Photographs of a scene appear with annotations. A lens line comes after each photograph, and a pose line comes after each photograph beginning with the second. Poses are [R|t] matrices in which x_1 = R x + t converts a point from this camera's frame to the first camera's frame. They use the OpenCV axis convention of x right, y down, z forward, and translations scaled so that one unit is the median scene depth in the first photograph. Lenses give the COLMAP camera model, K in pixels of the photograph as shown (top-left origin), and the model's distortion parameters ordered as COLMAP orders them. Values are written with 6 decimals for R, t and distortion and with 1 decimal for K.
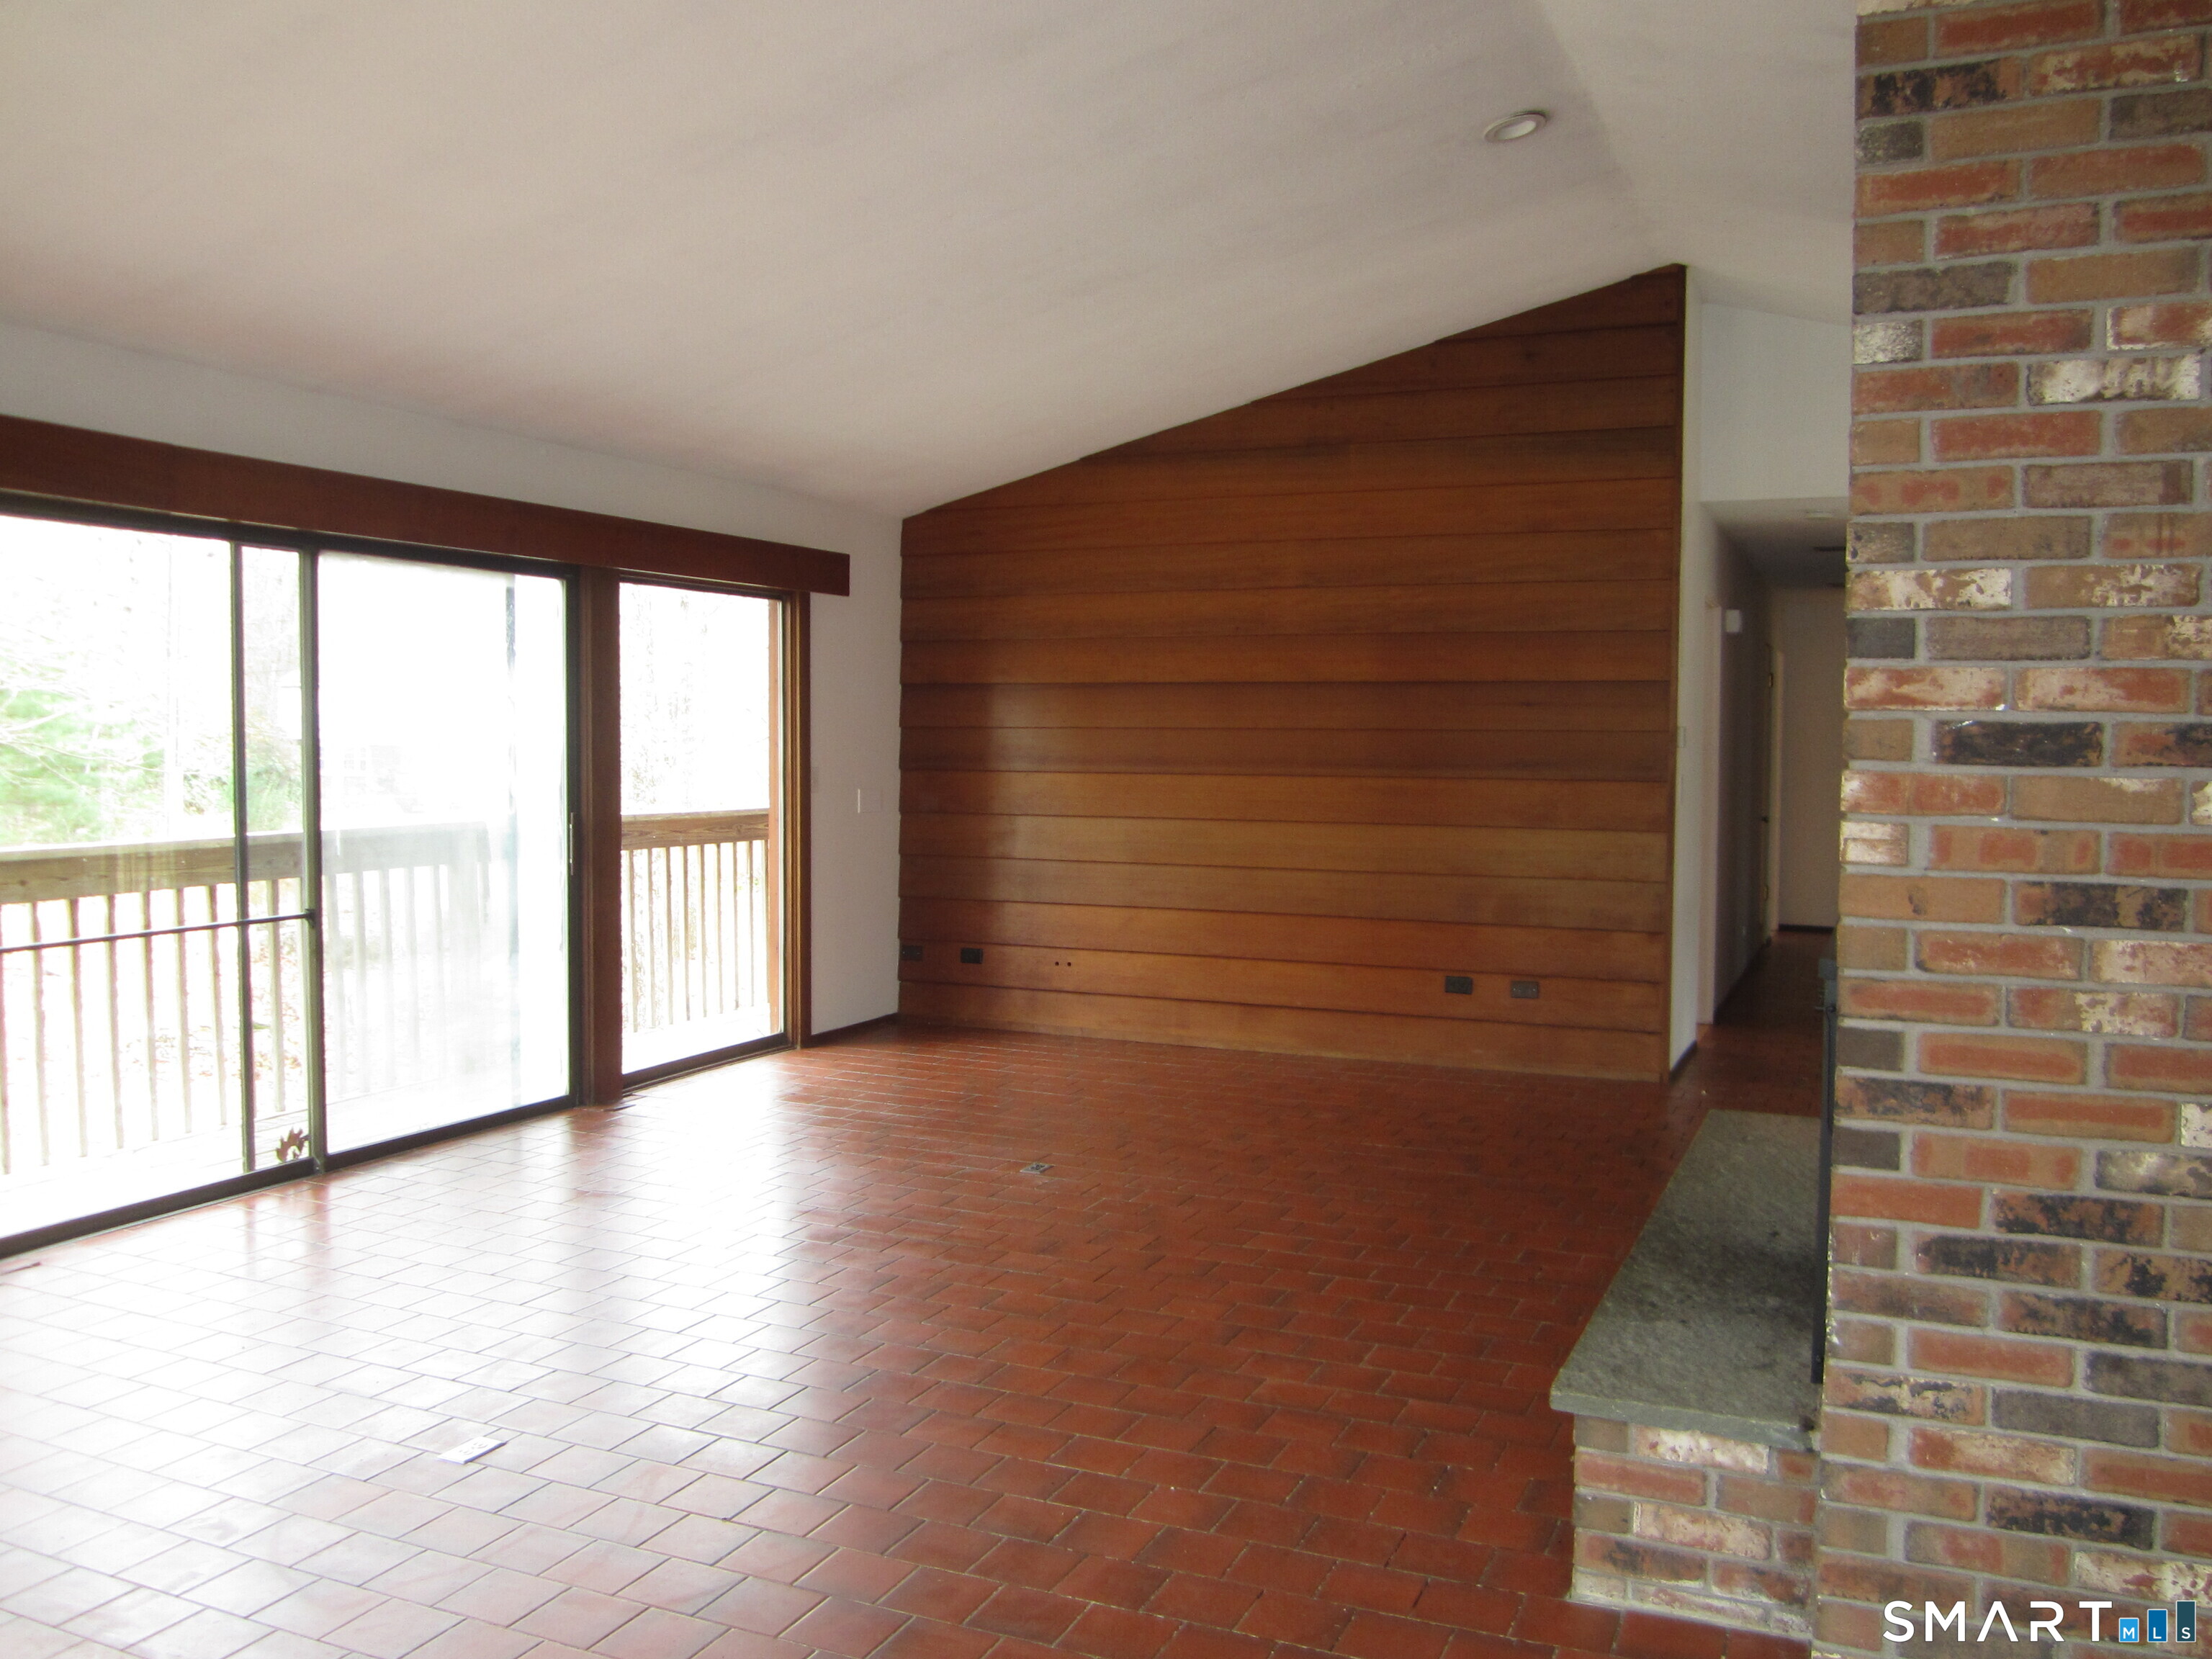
lens RADIAL K [[1825.6, 0, 1090.8], [0, 1825.6, 814.4], [0, 0, 1]] dist [-0.057709, 0.025806]
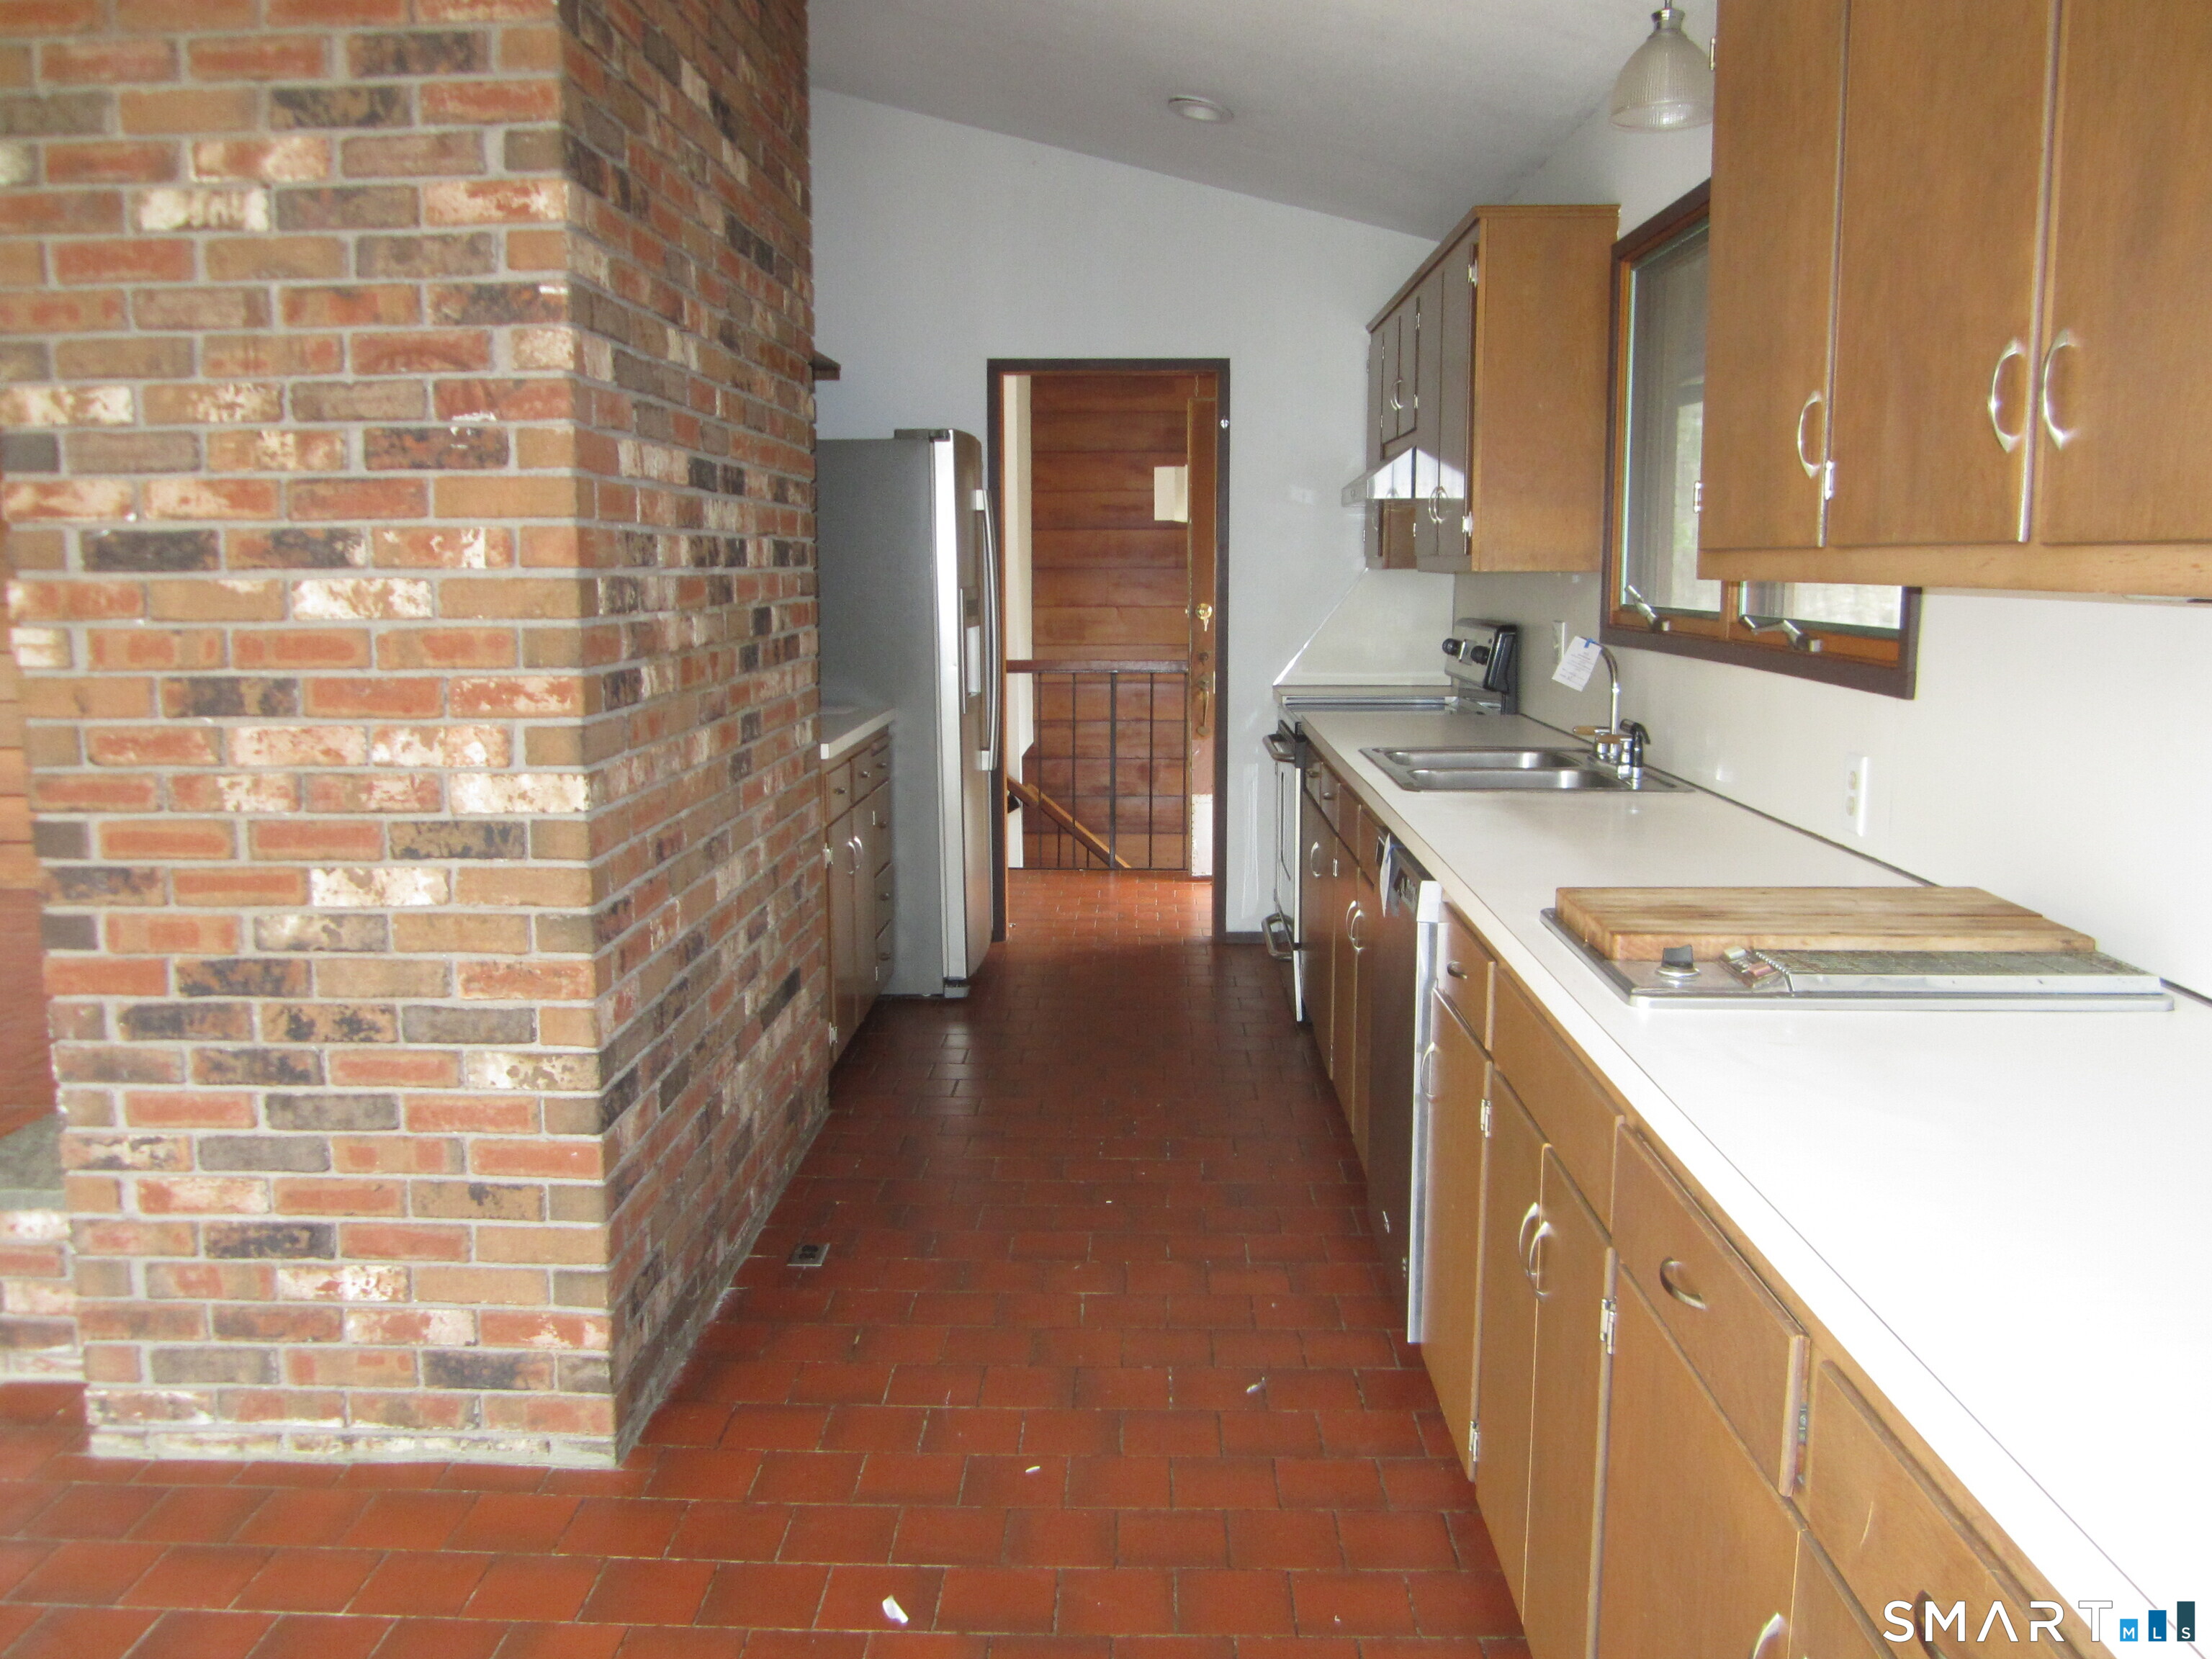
lens RADIAL K [[1825.6, 0, 1101.2], [0, 1825.6, 823.6], [0, 0, 1]] dist [-0.057709, 0.025806]
pose [[0.925039, -0.067292, 0.373865, 0.623404], [0.030695, 0.994208, 0.102999, 0.029796], [-0.378631, -0.083802, 0.921746, -0.226435]]
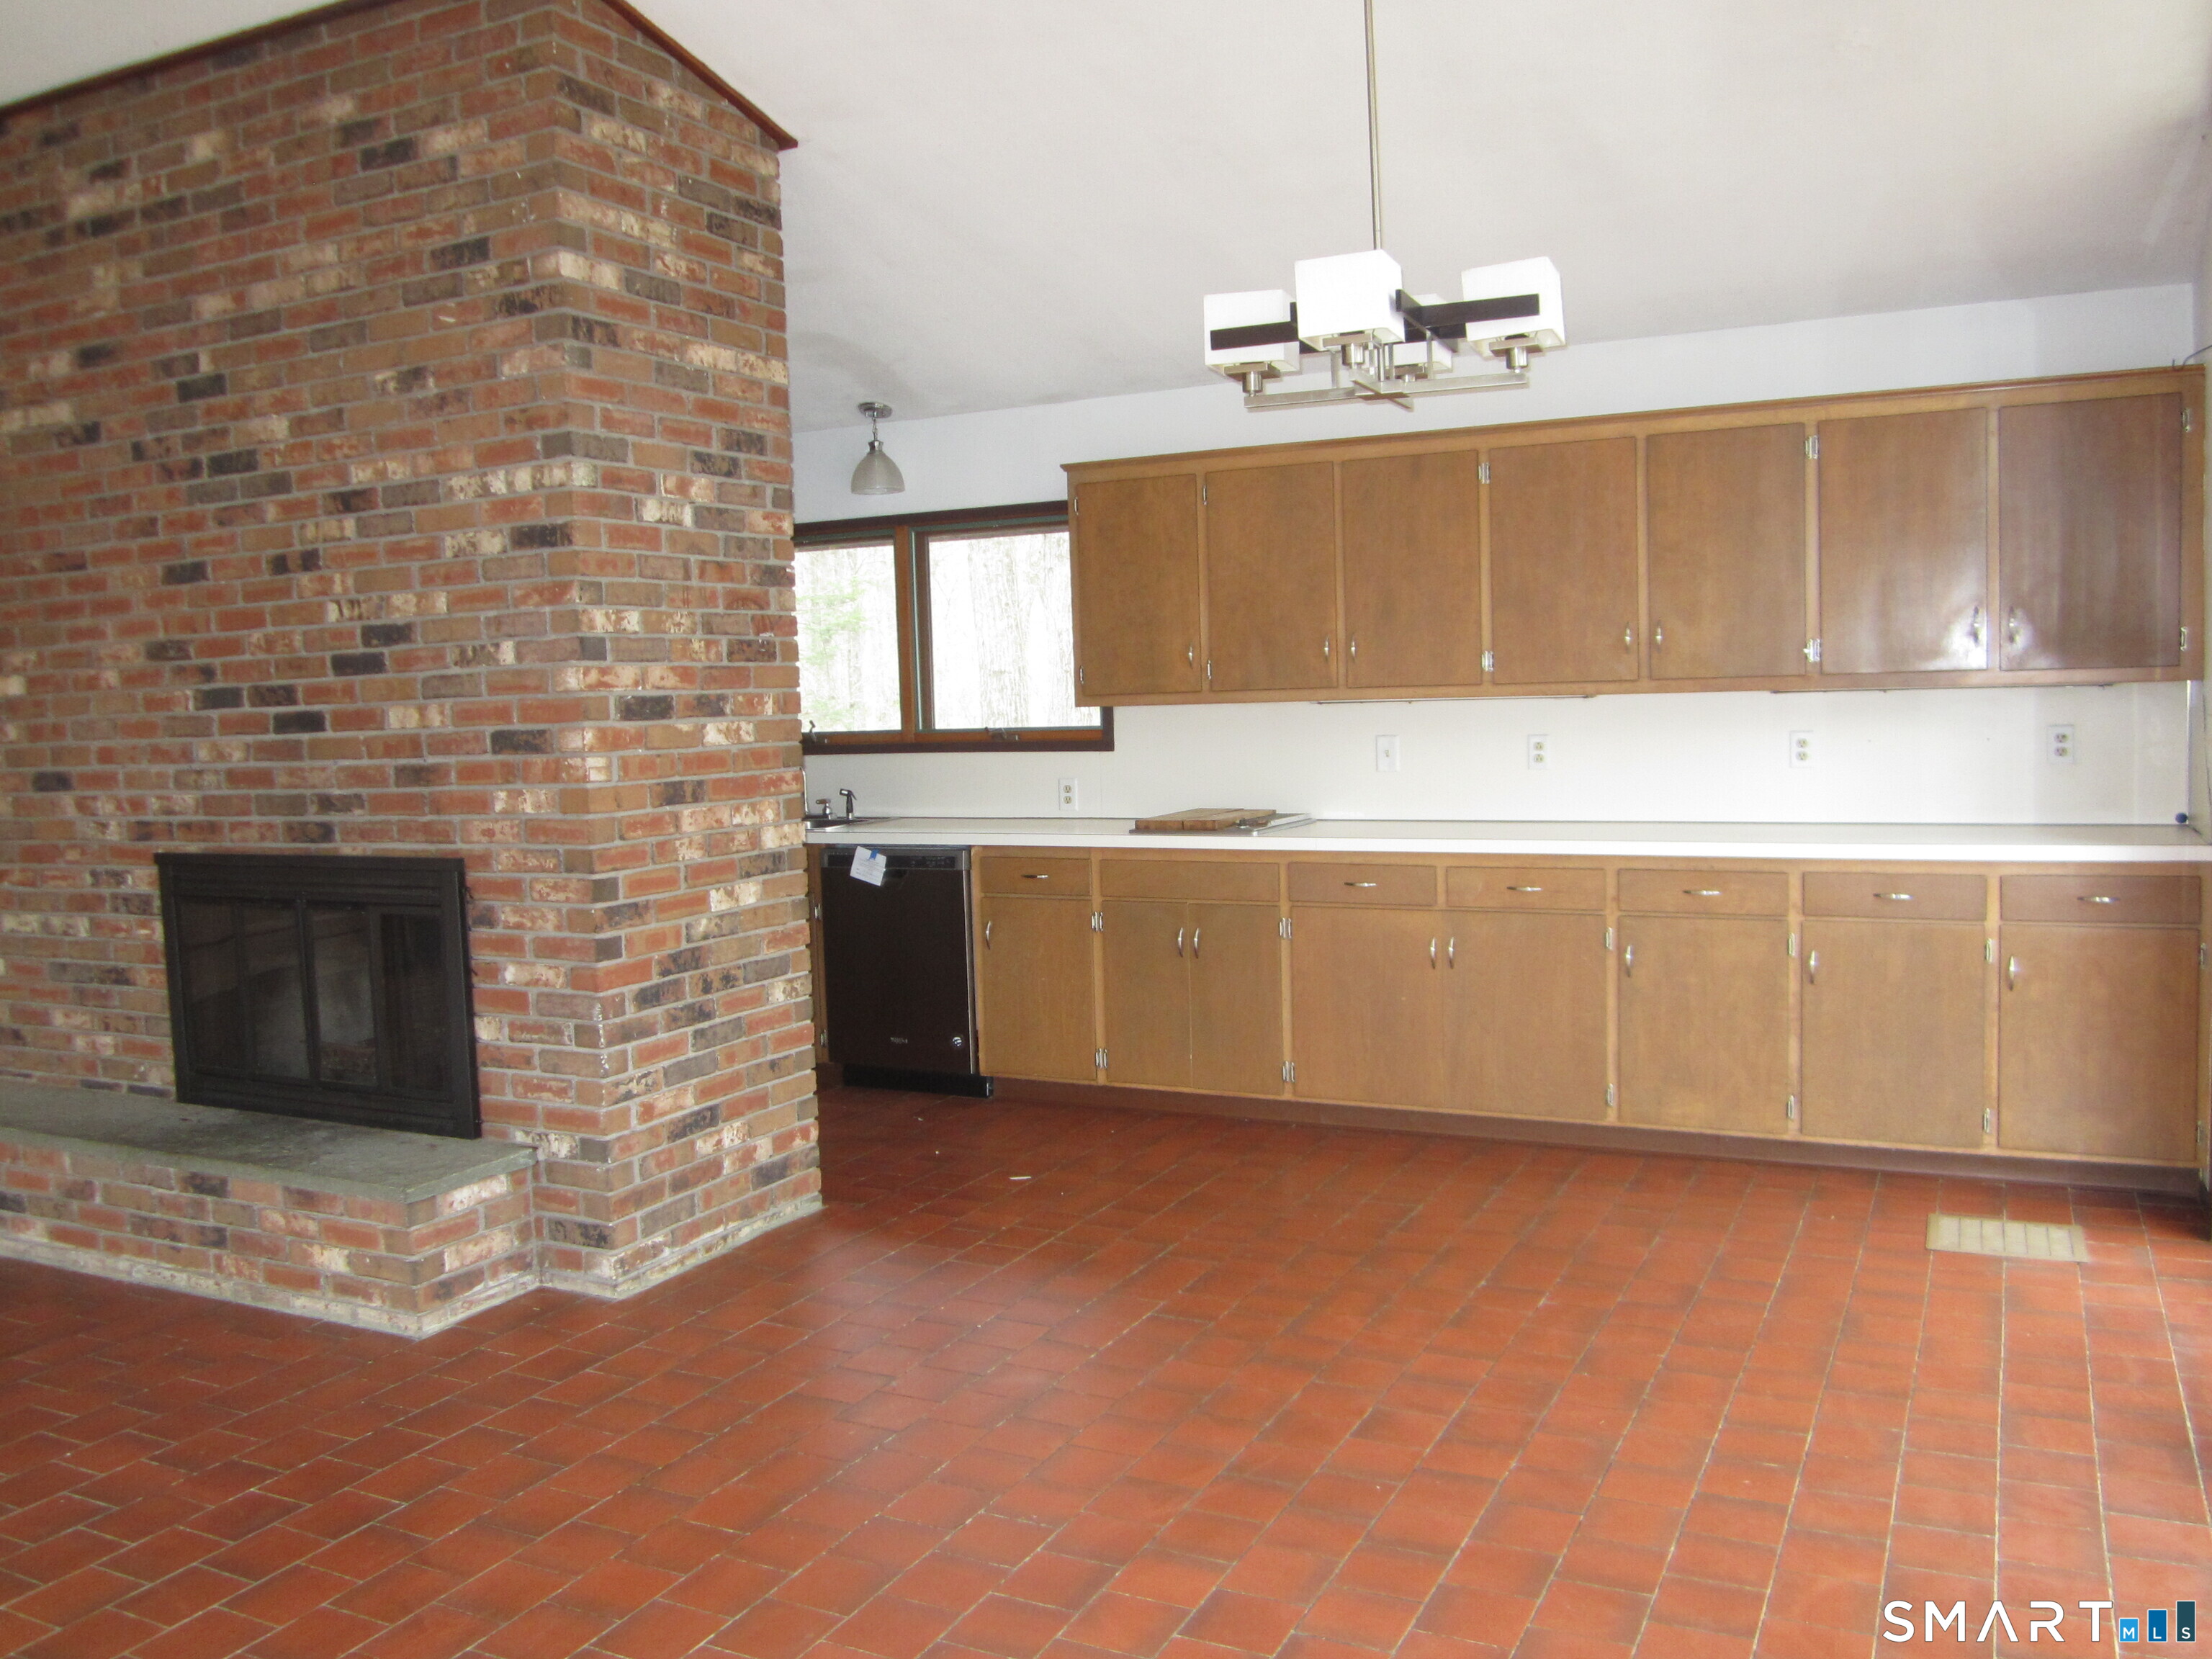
lens RADIAL K [[1825.6, 0, 1103.3], [0, 1825.6, 816.7], [0, 0, 1]] dist [-0.057709, 0.025806]
pose [[0.040261, -0.079640, 0.996010, -1.285125], [0.078126, 0.994018, 0.076323, -0.033796], [-0.996130, 0.074741, 0.046242, 0.461875]]
